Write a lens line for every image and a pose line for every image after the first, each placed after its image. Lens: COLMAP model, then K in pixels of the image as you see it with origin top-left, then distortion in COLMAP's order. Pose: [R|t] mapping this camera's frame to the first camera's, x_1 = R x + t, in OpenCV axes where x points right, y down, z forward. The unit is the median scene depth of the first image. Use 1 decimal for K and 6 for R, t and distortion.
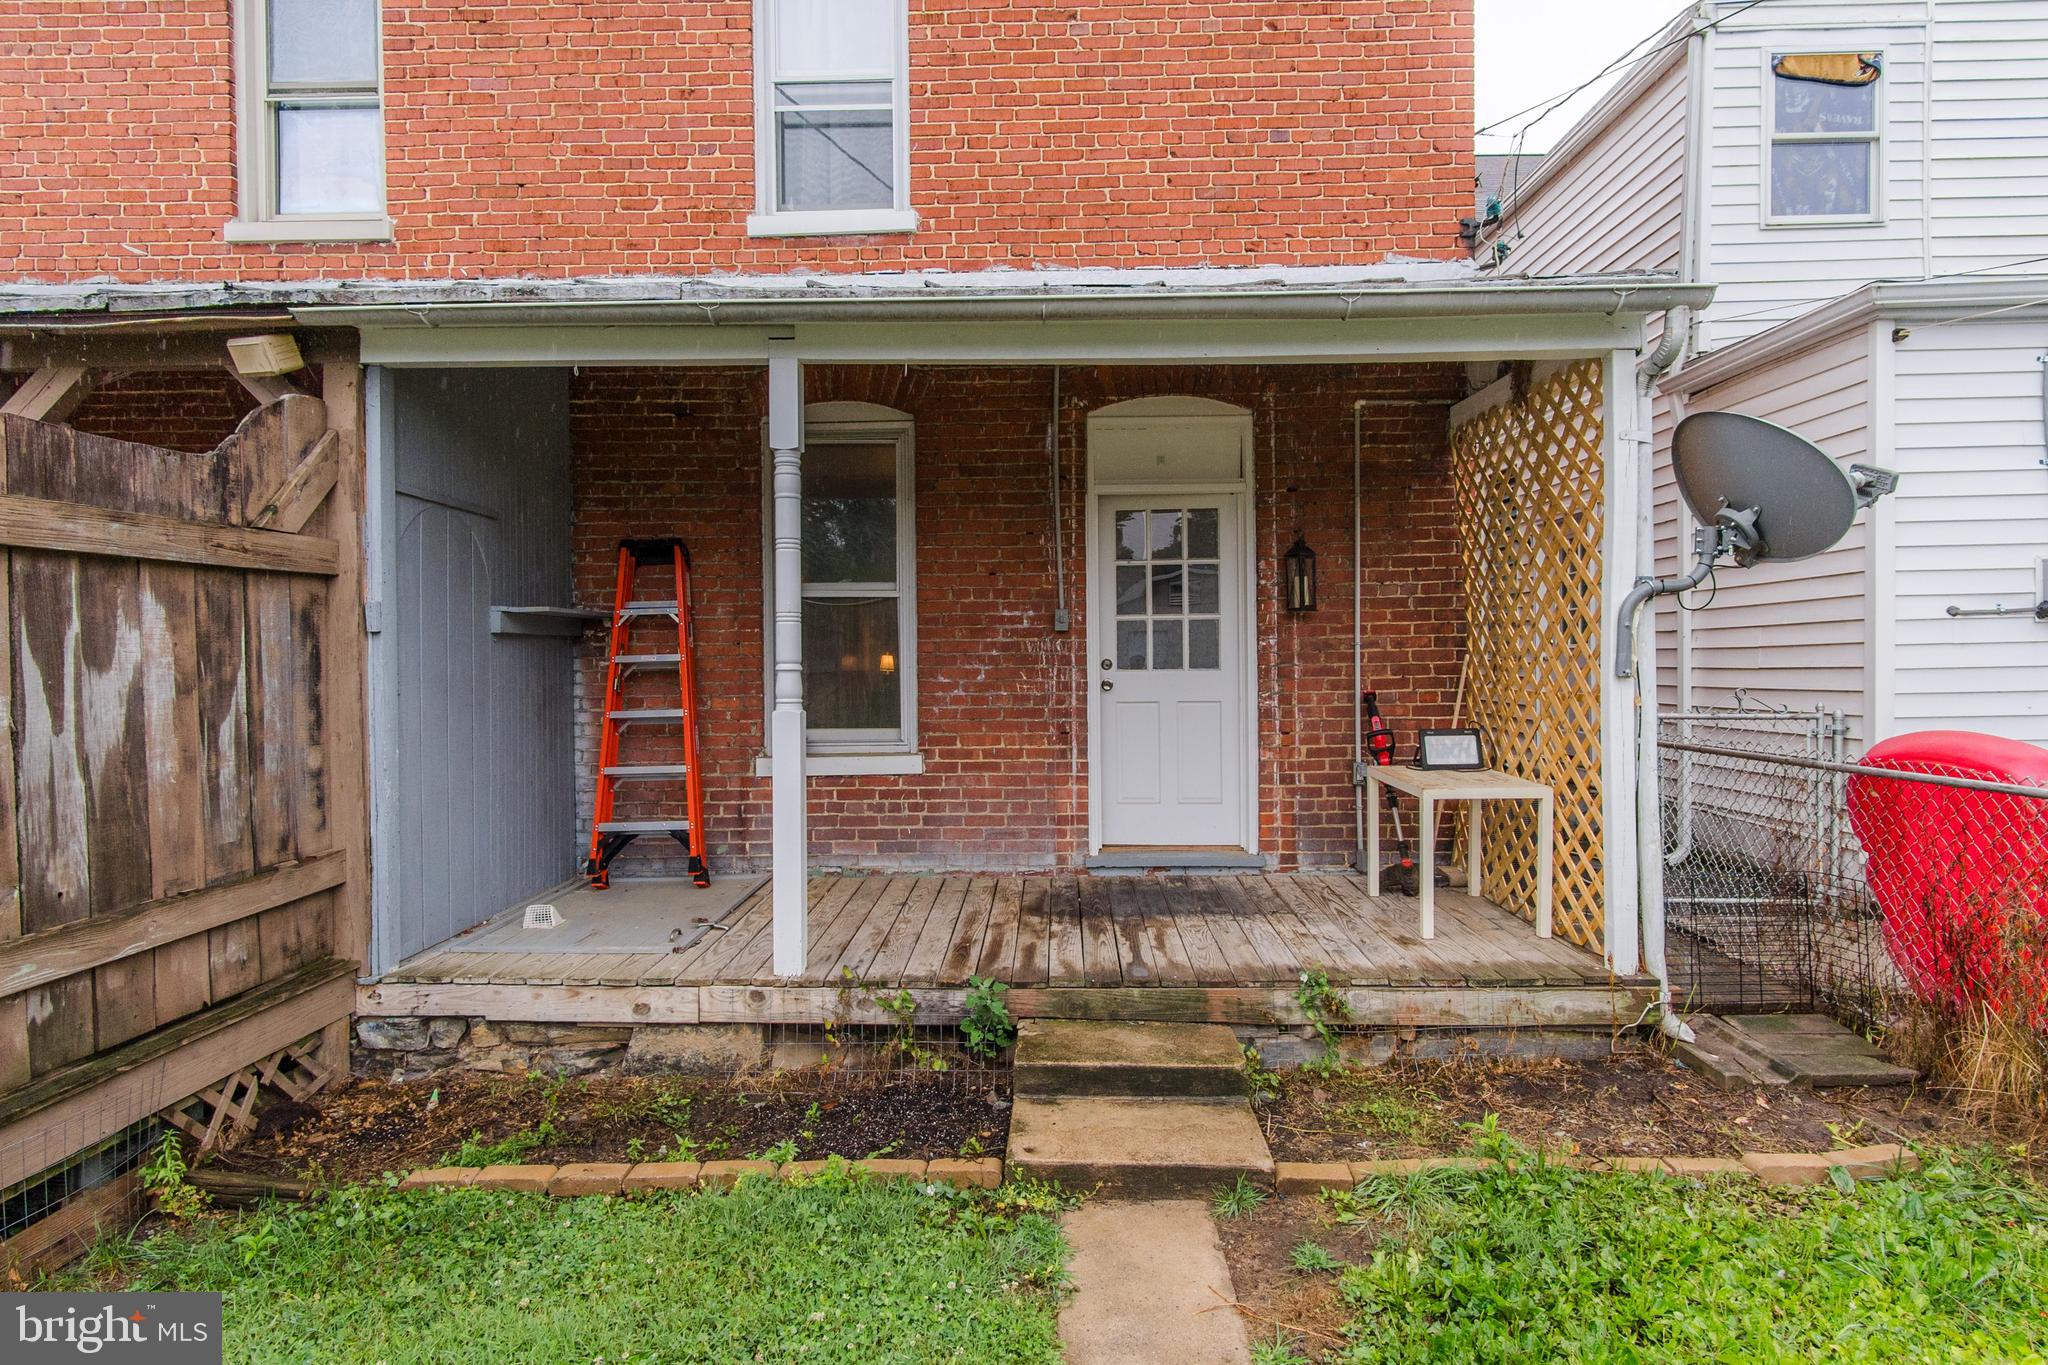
lens RADIAL K [[1155.2, 0, 1024.5], [0, 1155.2, 666.4], [0, 0, 1]] dist [-0.002631, -0.000120]
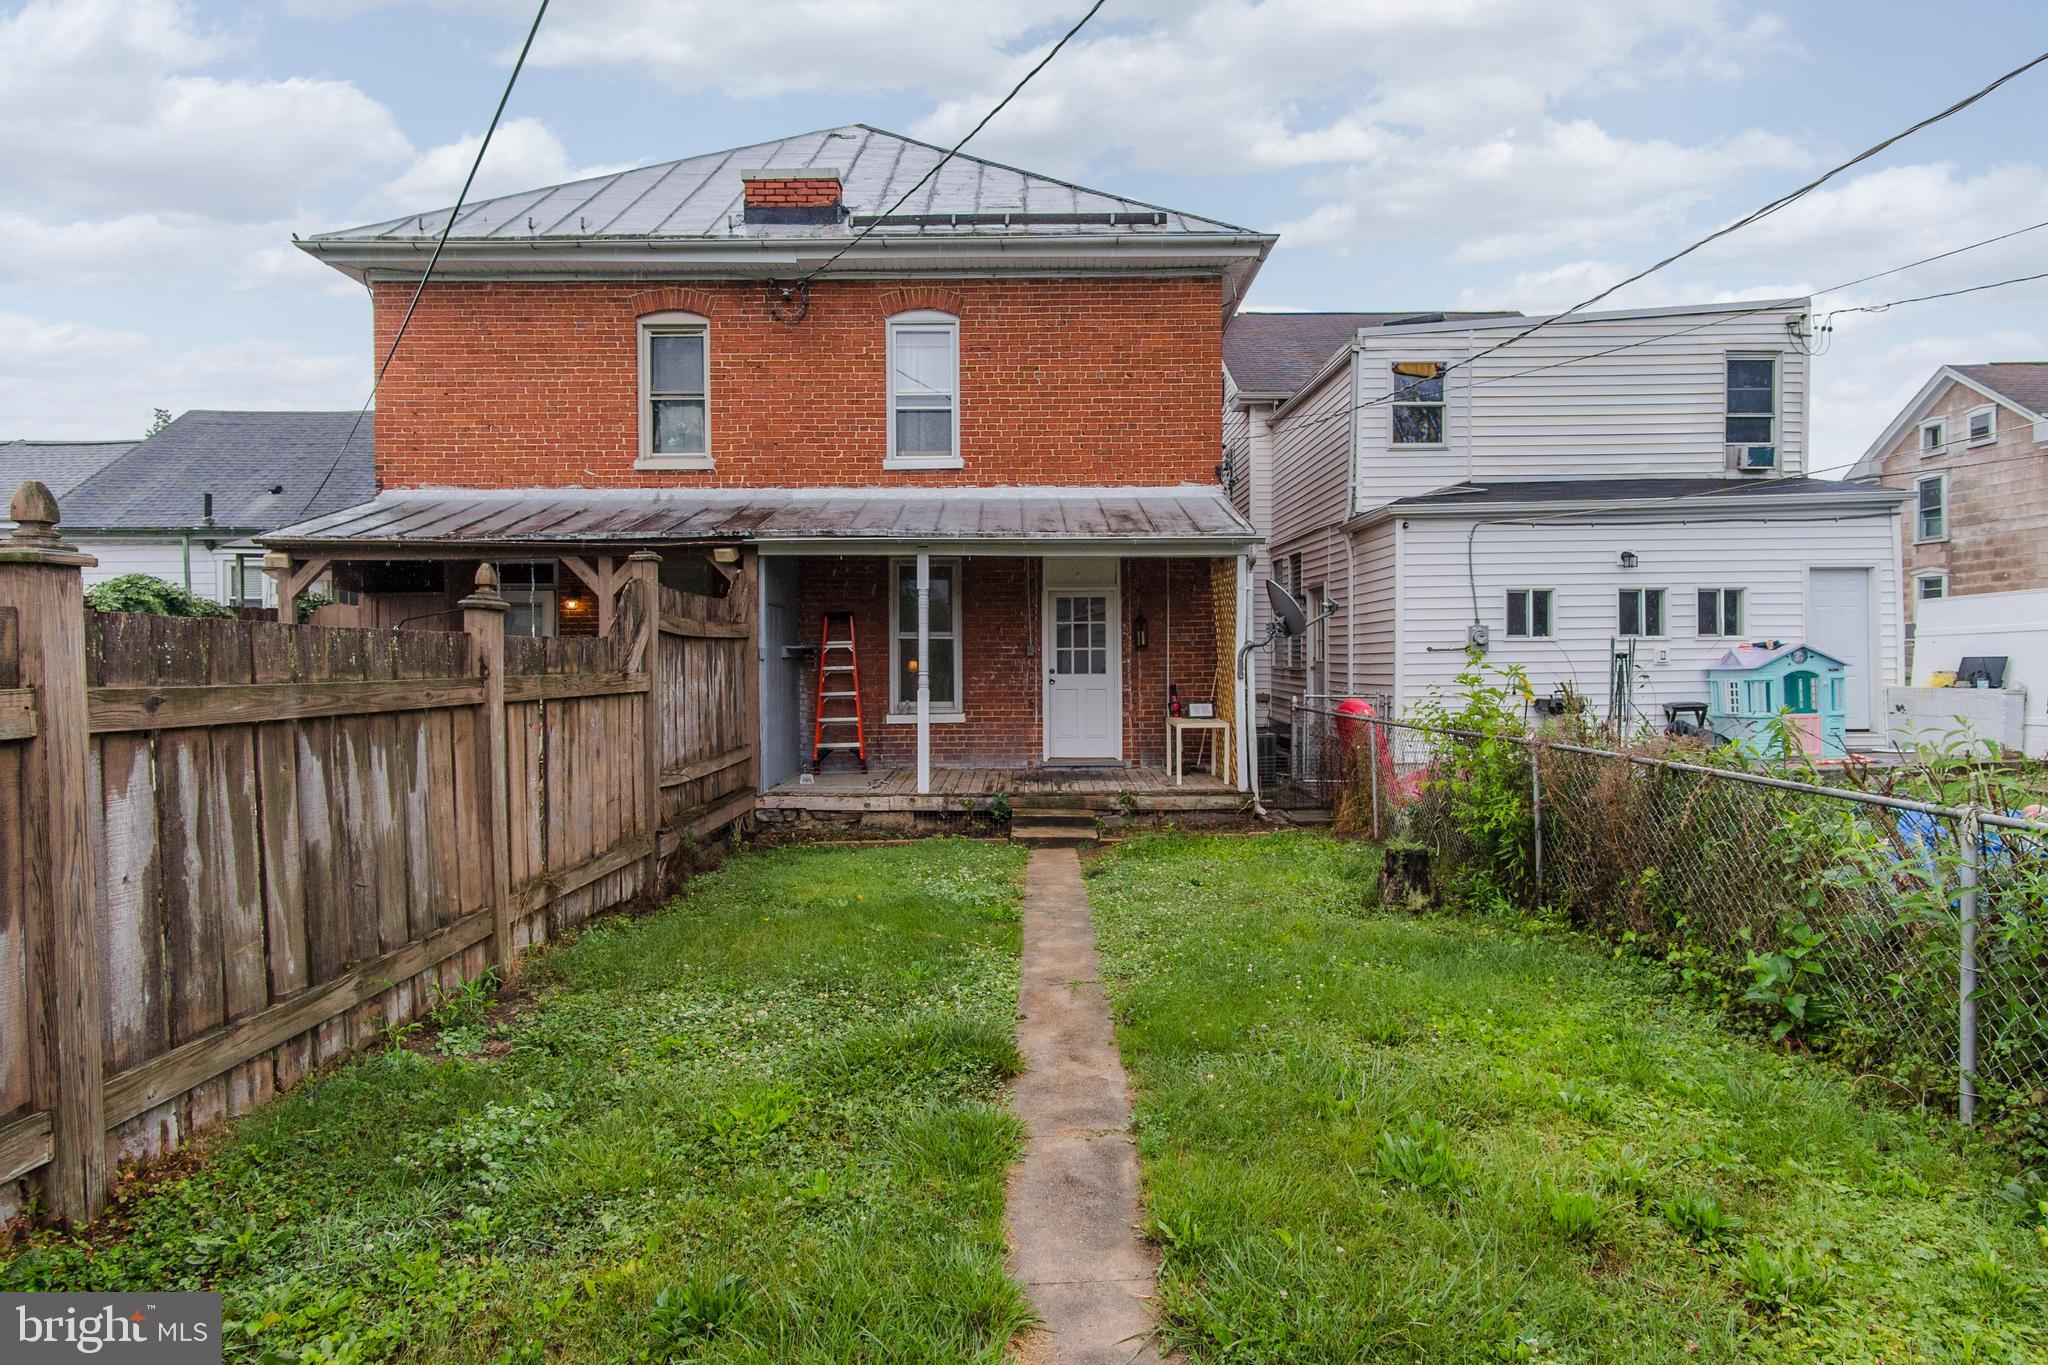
lens RADIAL K [[1155.2, 0, 1024.5], [0, 1155.2, 666.4], [0, 0, 1]] dist [-0.002631, -0.000120]
pose [[0.999742, 0.003355, 0.022460, -0.027312], [-0.003402, 0.999992, 0.002051, -0.015630], [-0.022453, -0.002127, 0.999746, -1.153028]]
